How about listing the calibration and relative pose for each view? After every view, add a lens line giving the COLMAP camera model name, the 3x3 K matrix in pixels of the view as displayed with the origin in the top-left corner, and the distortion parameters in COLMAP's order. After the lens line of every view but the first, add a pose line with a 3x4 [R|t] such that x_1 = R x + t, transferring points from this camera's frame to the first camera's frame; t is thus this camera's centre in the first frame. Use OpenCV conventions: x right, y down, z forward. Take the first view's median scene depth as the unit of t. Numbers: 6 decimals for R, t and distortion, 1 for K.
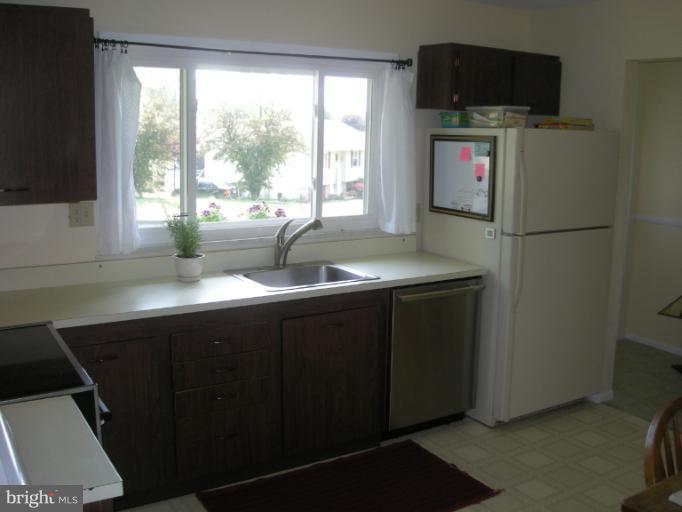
lens RADIAL K [[721.2, 0, 346.0], [0, 721.2, 252.7], [0, 0, 1]] dist [-0.140217, 0.000000]
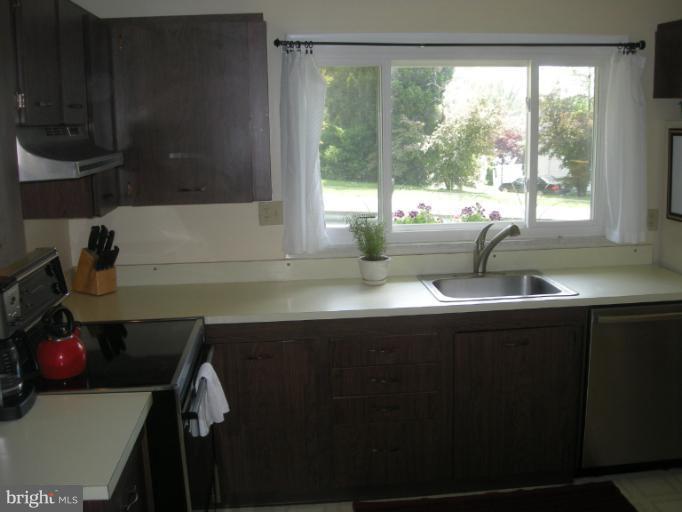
lens RADIAL K [[721.2, 0, 342.8], [0, 721.2, 259.1], [0, 0, 1]] dist [-0.140217, 0.000000]
pose [[0.890282, 0.049069, -0.452758, 0.169899], [-0.041335, 0.998781, 0.026968, -0.017834], [0.453529, -0.005294, 0.891226, 0.098015]]
